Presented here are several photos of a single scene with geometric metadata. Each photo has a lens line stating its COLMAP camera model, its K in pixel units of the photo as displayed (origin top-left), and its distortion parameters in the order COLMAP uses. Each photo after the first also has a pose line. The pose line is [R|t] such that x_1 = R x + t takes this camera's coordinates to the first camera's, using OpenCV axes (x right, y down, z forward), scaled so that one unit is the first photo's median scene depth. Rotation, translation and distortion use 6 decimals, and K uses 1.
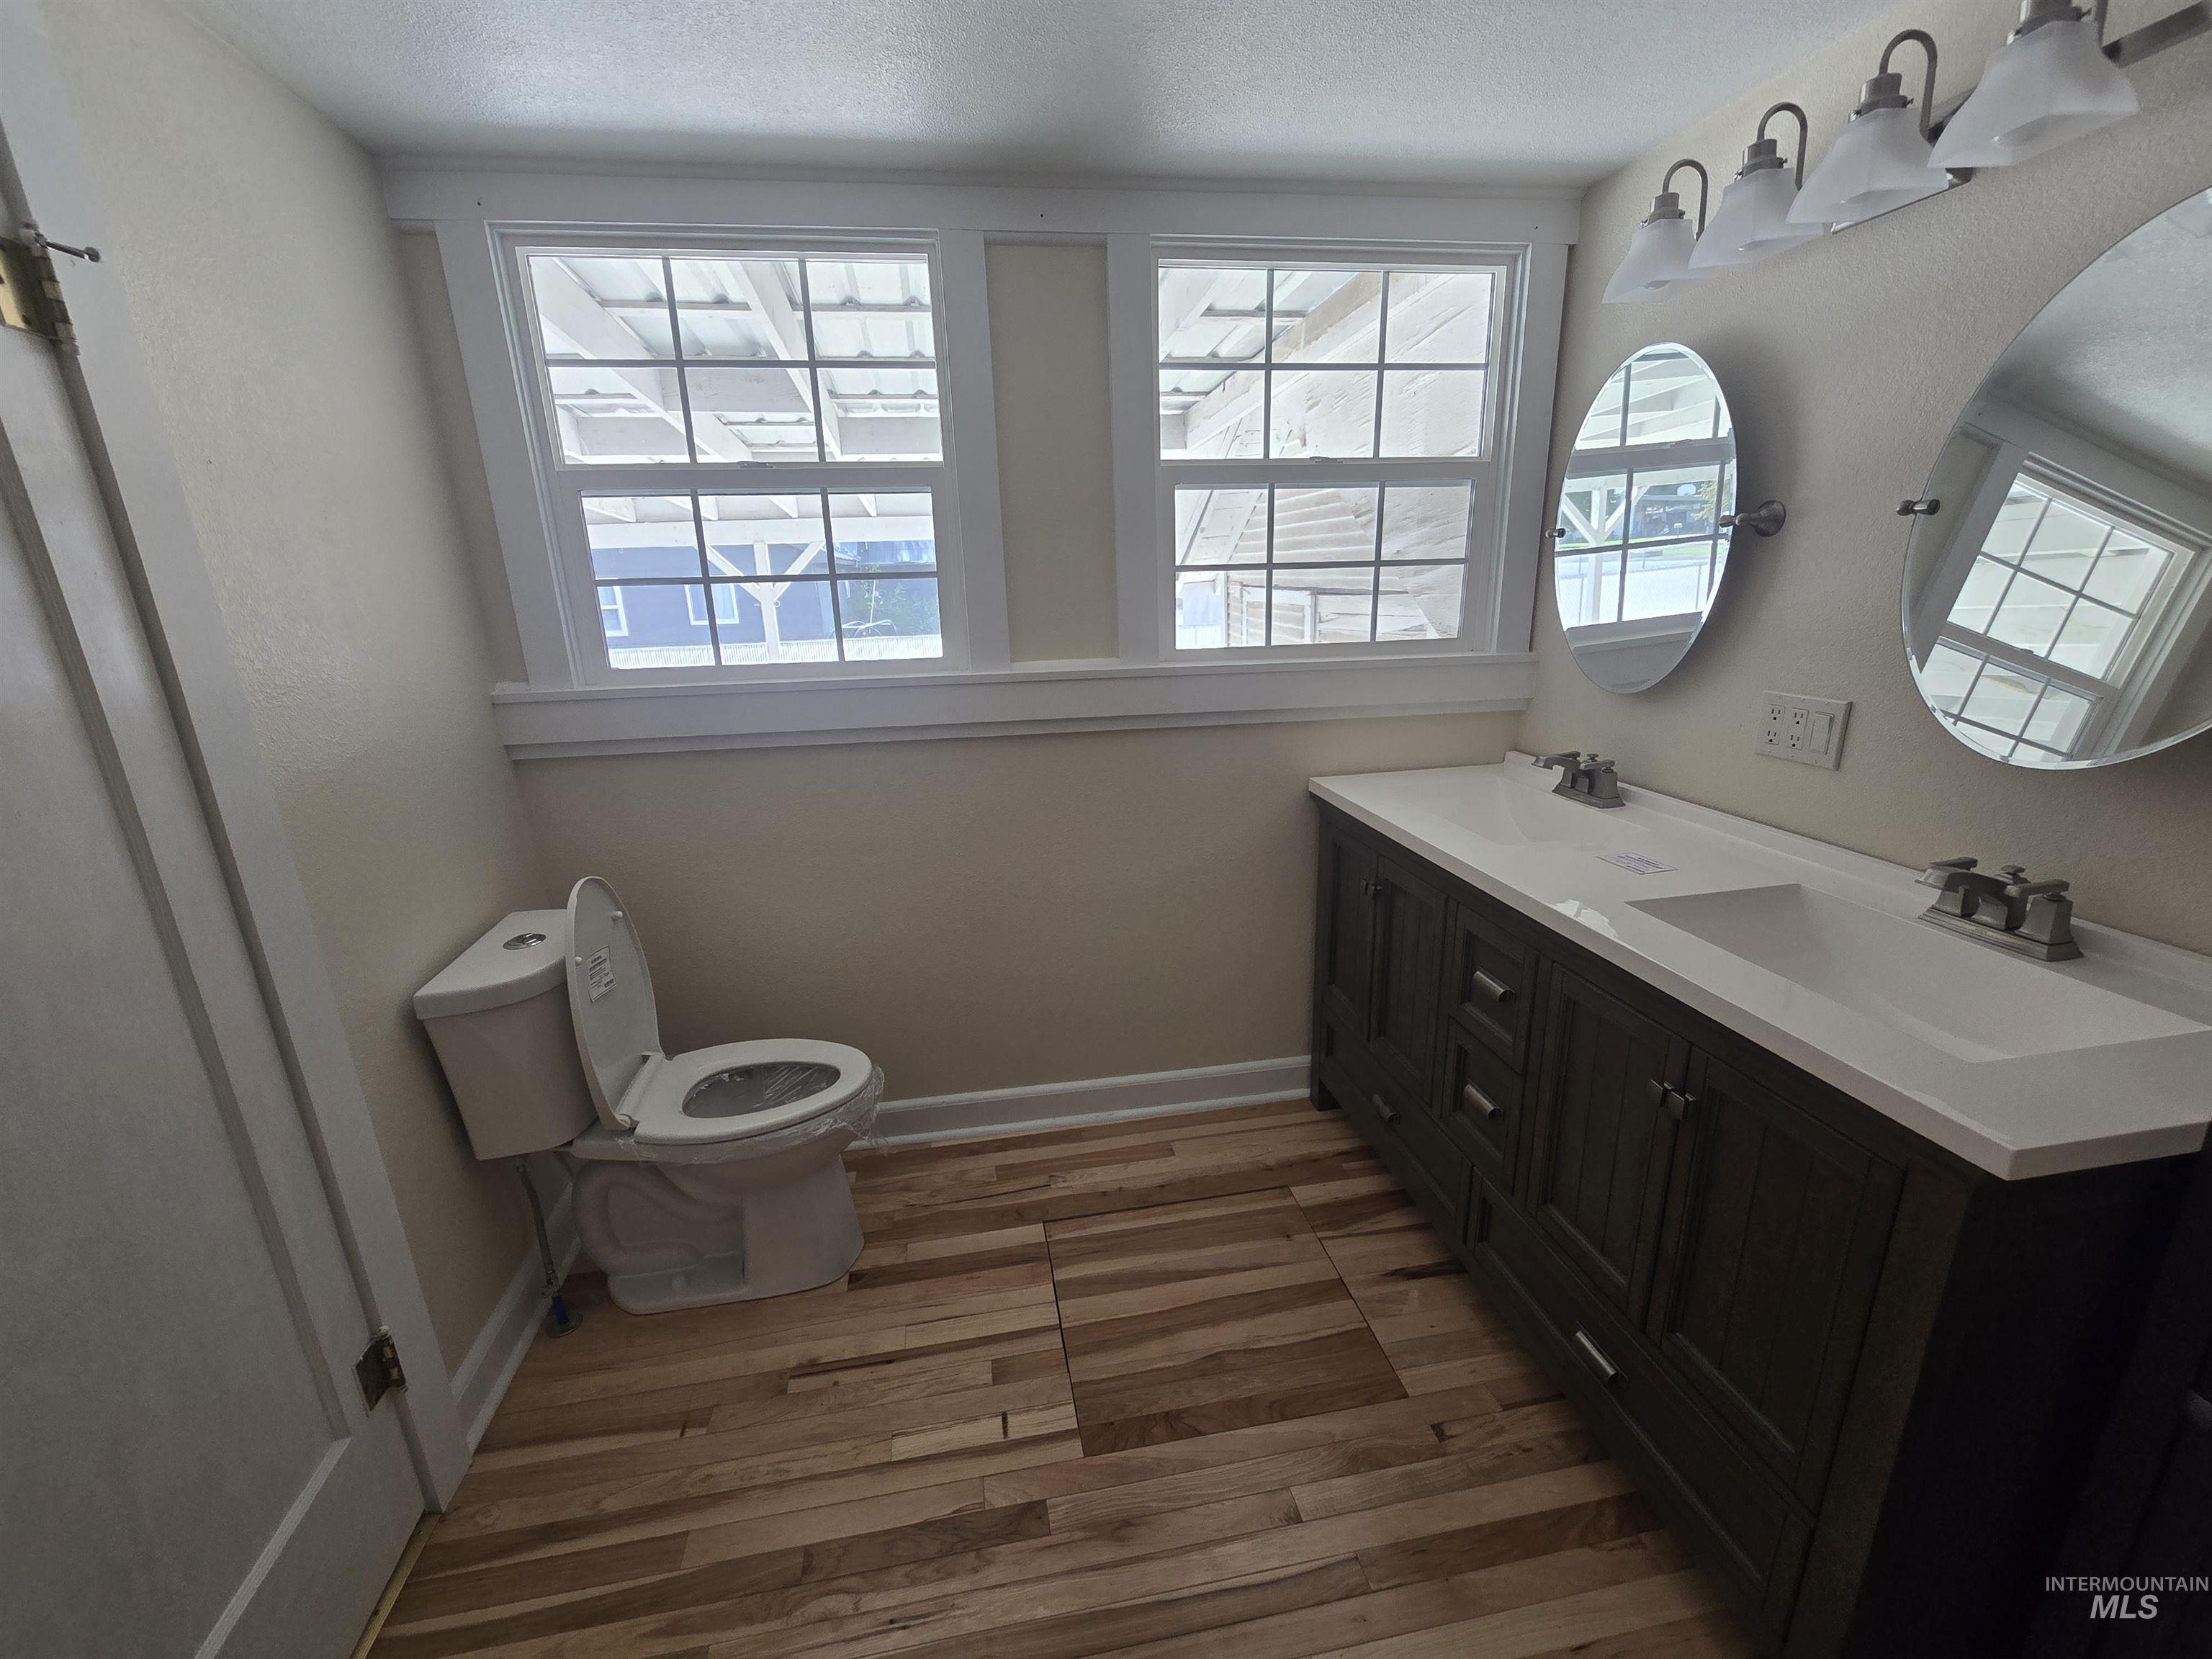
lens RADIAL K [[905.6, 0, 1091.3], [0, 905.6, 837.0], [0, 0, 1]] dist [-0.008618, -0.000311]
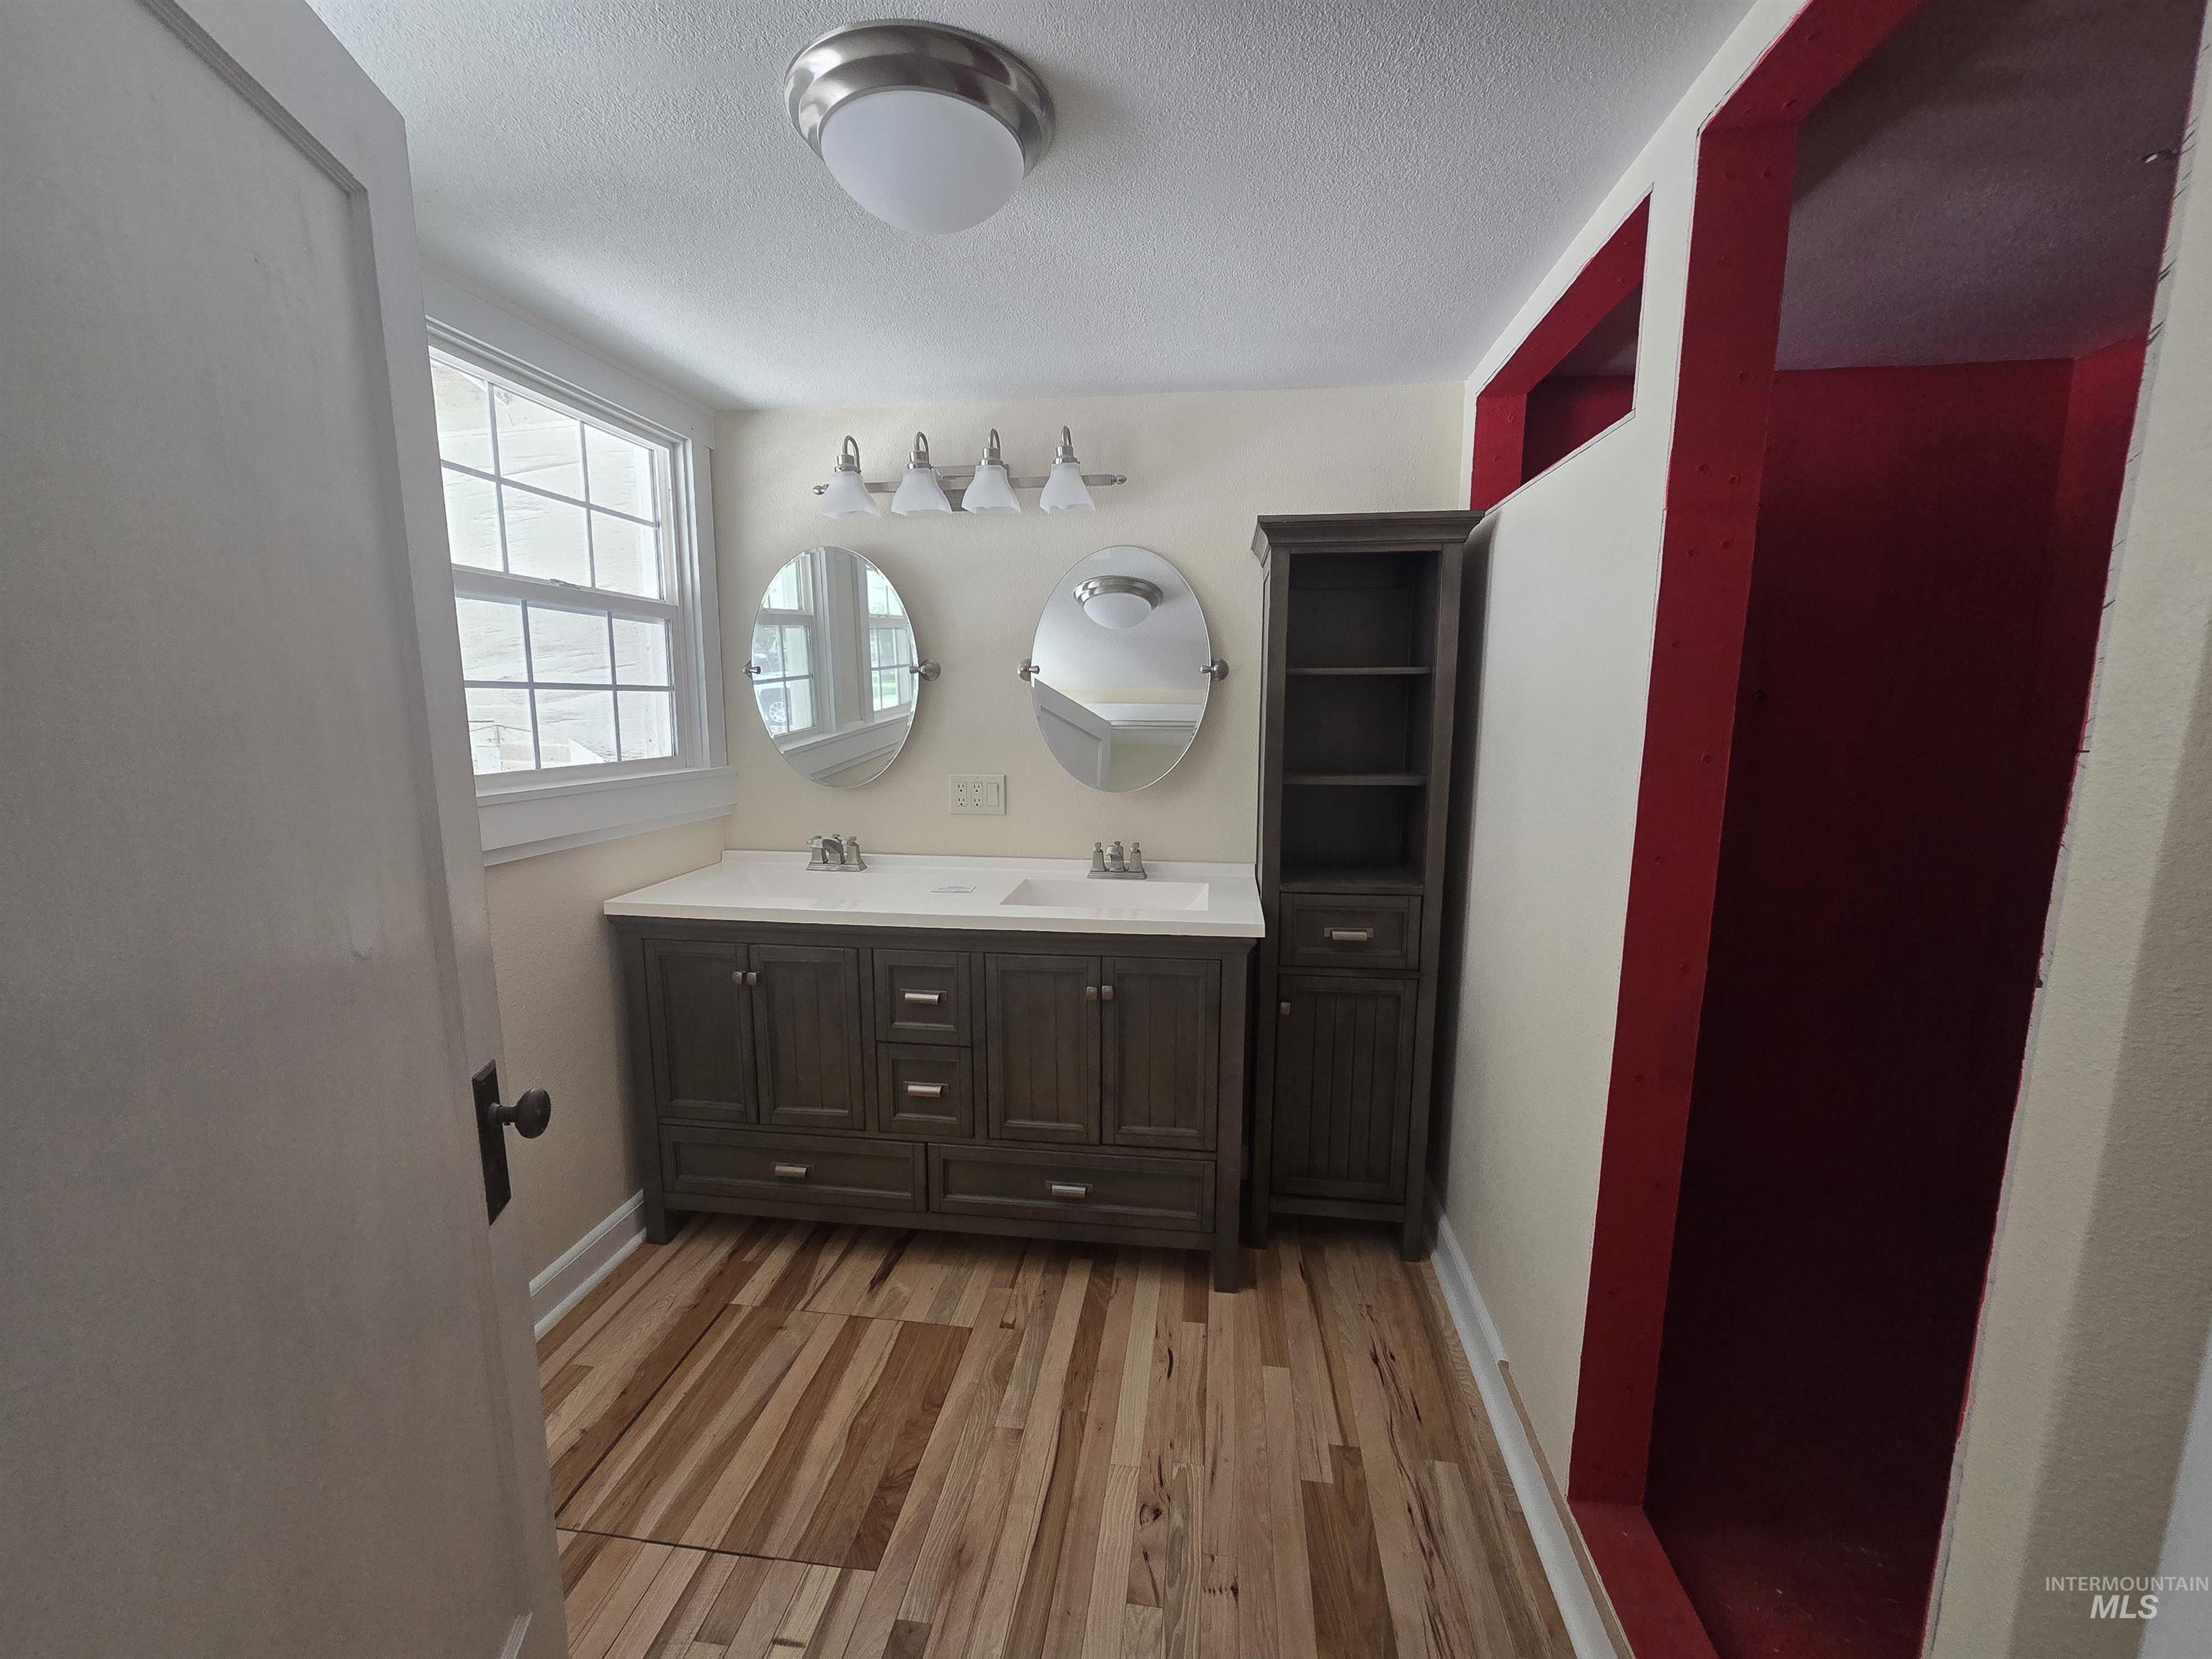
lens RADIAL K [[902.3, 0, 1111.4], [0, 902.3, 834.7], [0, 0, 1]] dist [-0.002052, -0.000363]
pose [[0.298089, -0.114246, 0.947676, -0.579184], [0.258164, 0.965460, 0.035186, -0.033180], [-0.918964, 0.234167, 0.317288, 0.211793]]
